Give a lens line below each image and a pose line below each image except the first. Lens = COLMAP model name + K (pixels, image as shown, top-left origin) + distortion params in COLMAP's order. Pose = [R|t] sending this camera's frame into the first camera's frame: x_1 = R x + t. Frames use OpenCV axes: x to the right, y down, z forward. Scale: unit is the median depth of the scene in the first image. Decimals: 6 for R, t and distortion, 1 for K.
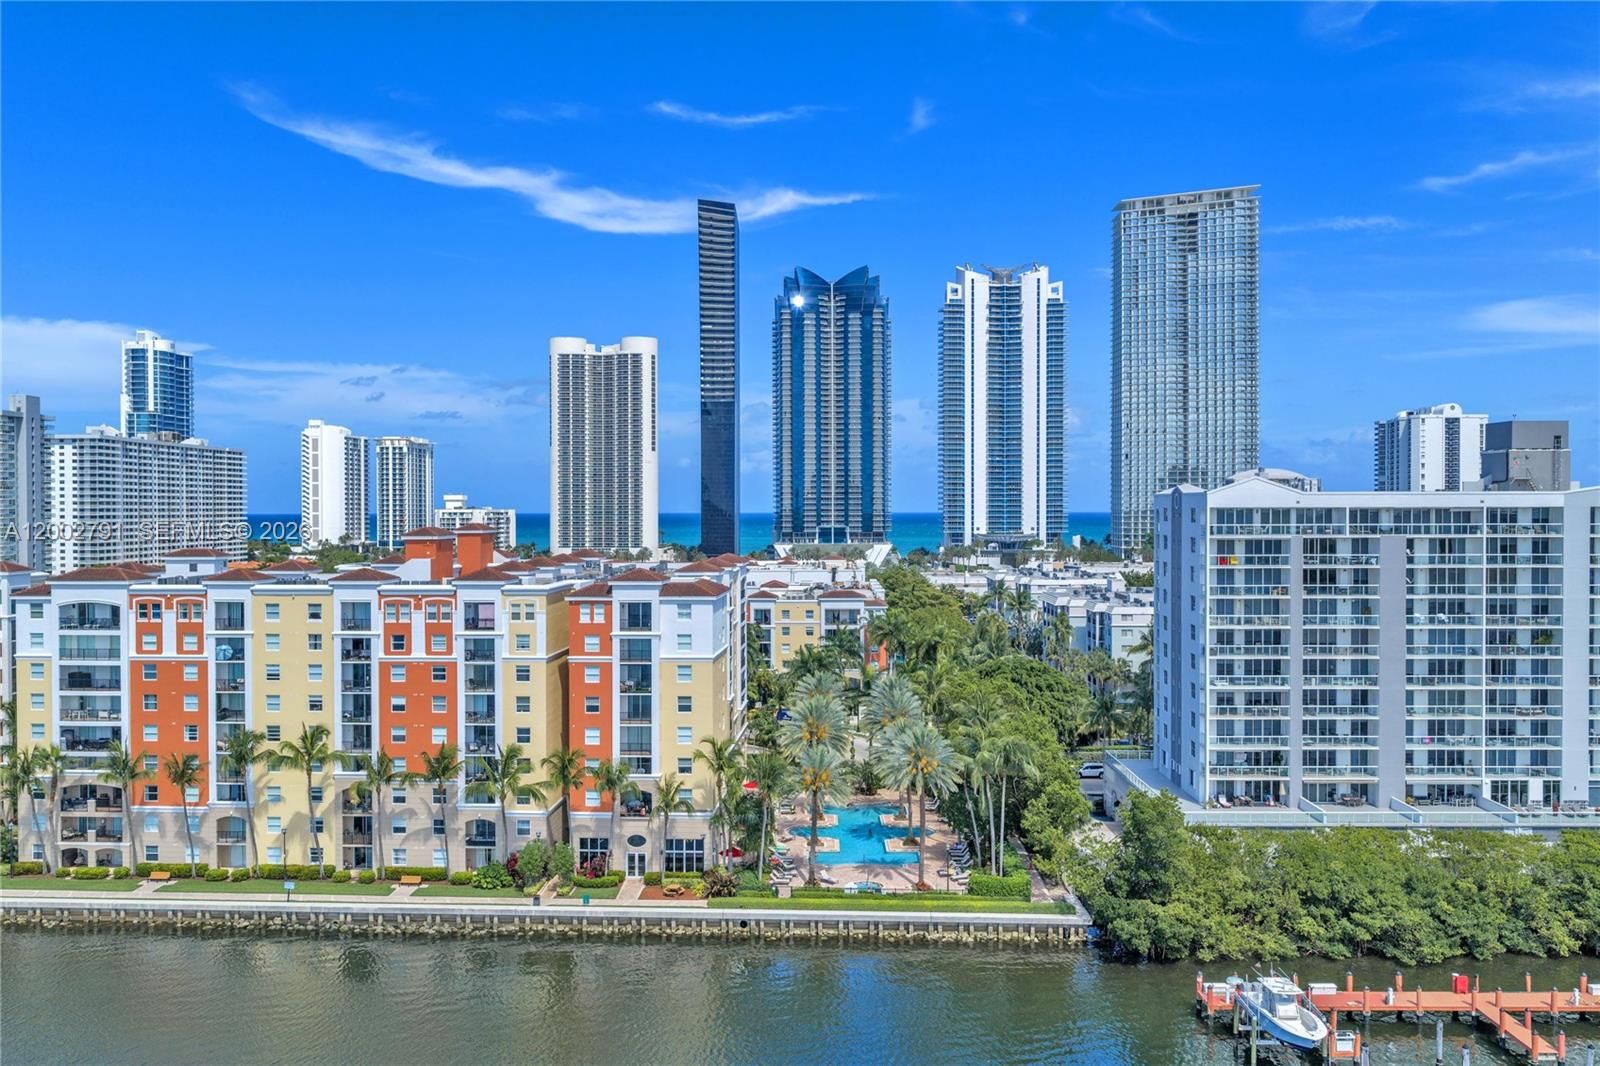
lens RADIAL K [[1314.6, 0, 800.0], [0, 1314.6, 533.0], [0, 0, 1]] dist [-0.005091, -0.006748]
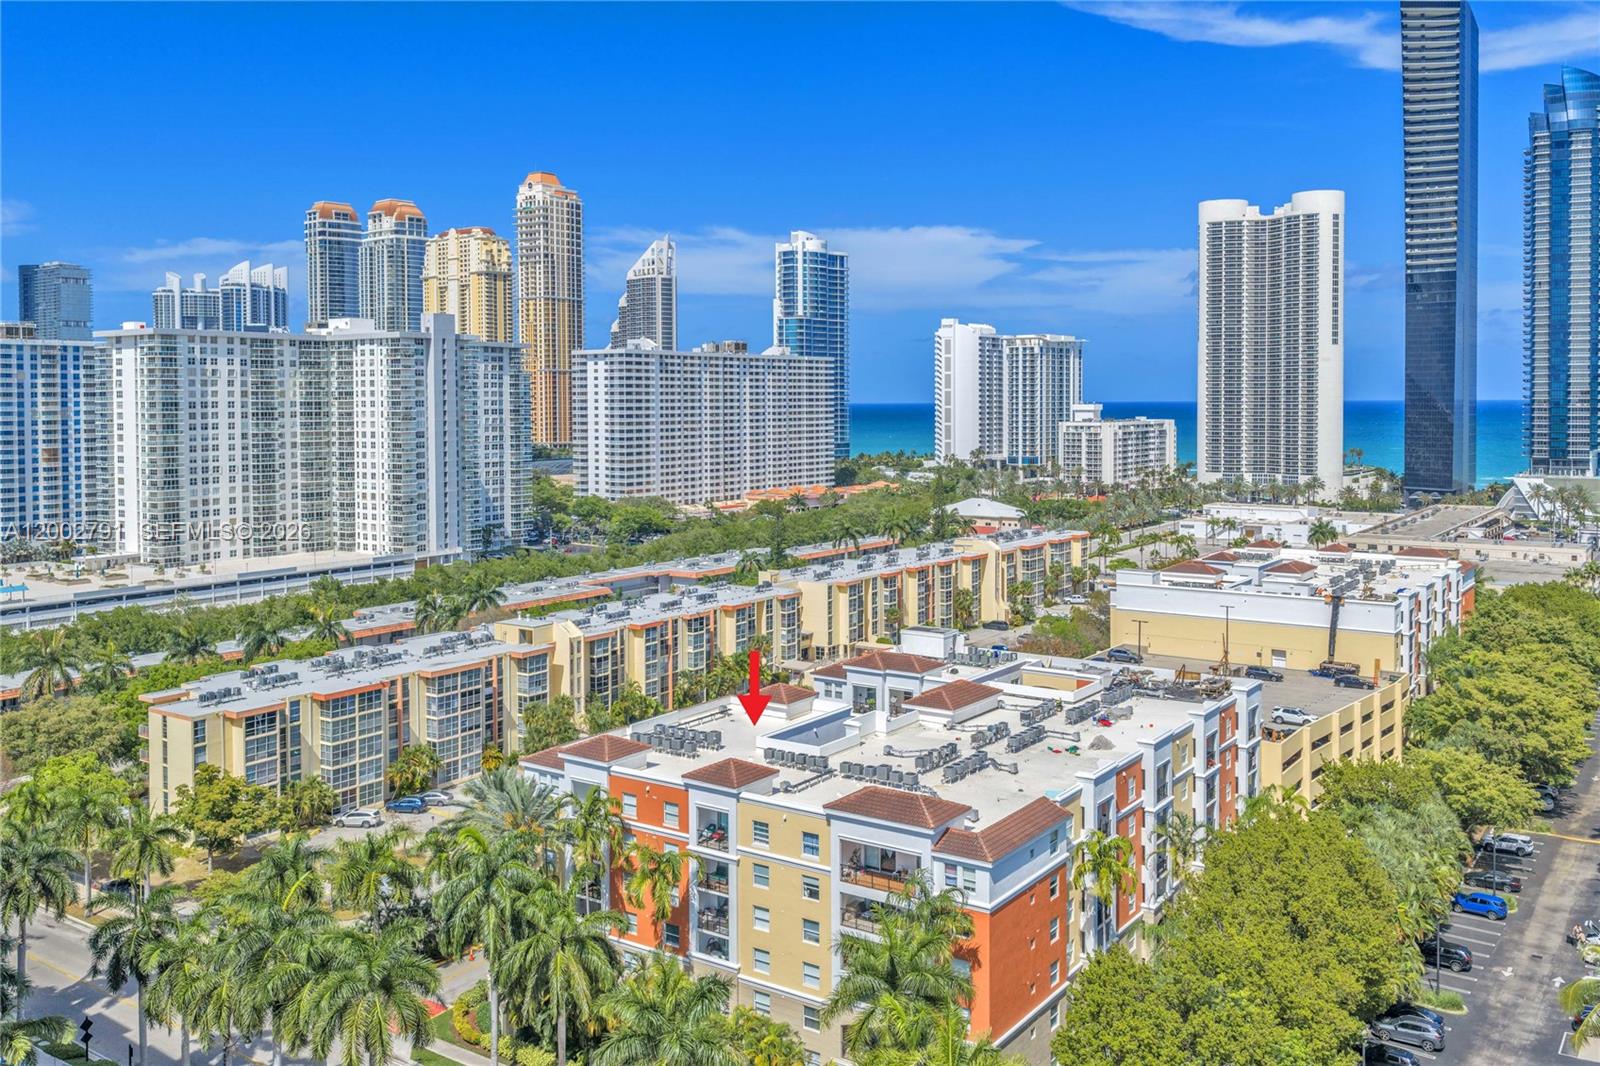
lens RADIAL K [[1366.2, 0, 799.3], [0, 1366.2, 443.1], [0, 0, 1]] dist [0.011475, -0.055148]
pose [[0.822268, 0.013975, -0.568929, 0.075006], [-0.005630, 0.999849, 0.016422, -0.017127], [0.569073, -0.010300, 0.822223, 0.189528]]
